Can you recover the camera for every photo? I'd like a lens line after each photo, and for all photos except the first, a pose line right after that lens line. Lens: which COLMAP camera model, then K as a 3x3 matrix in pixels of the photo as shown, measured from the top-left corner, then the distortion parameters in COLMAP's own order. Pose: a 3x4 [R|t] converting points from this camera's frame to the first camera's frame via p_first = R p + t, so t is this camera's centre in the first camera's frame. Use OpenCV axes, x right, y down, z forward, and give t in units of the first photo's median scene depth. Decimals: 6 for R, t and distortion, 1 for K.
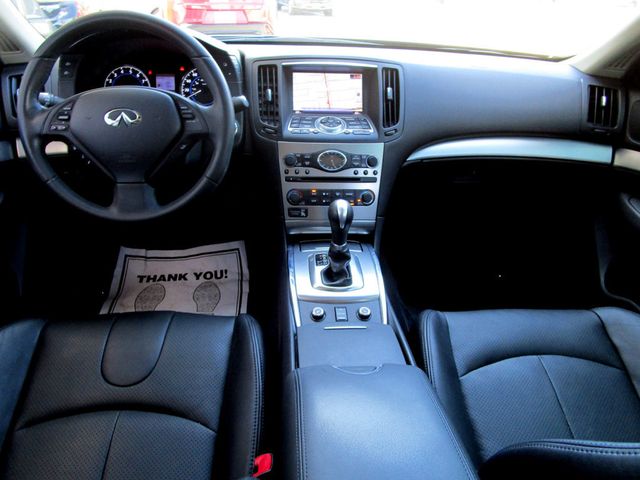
lens RADIAL K [[459.1, 0, 317.9], [0, 459.1, 238.6], [0, 0, 1]] dist [-0.017949, 0.005679]
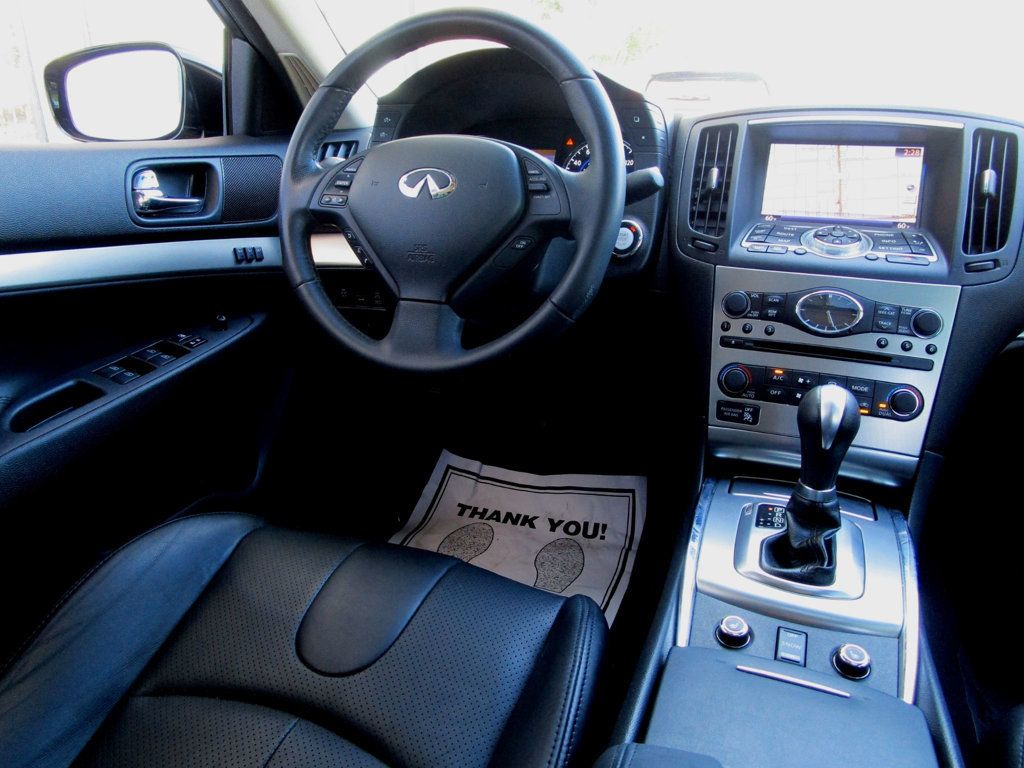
lens RADIAL K [[734.5, 0, 508.7], [0, 734.5, 381.7], [0, 0, 1]] dist [-0.017949, 0.005679]
pose [[0.903112, 0.124444, -0.410978, 0.051042], [-0.190908, 0.973656, -0.124693, 0.052270], [0.384634, 0.191071, 0.903077, 0.216884]]
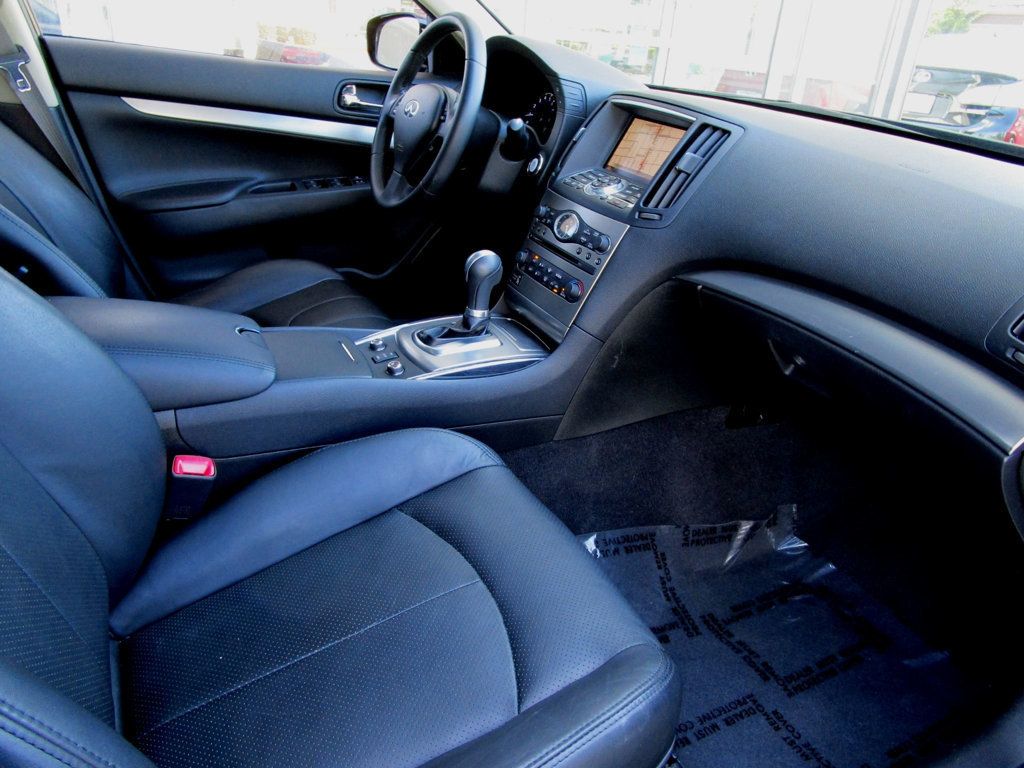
lens RADIAL K [[734.5, 0, 508.7], [0, 734.5, 381.7], [0, 0, 1]] dist [-0.017949, 0.005679]
pose [[0.386508, 0.408294, -0.826987, 1.032819], [-0.515932, 0.838963, 0.173077, -0.115609], [0.764478, 0.359773, 0.534918, 0.397936]]
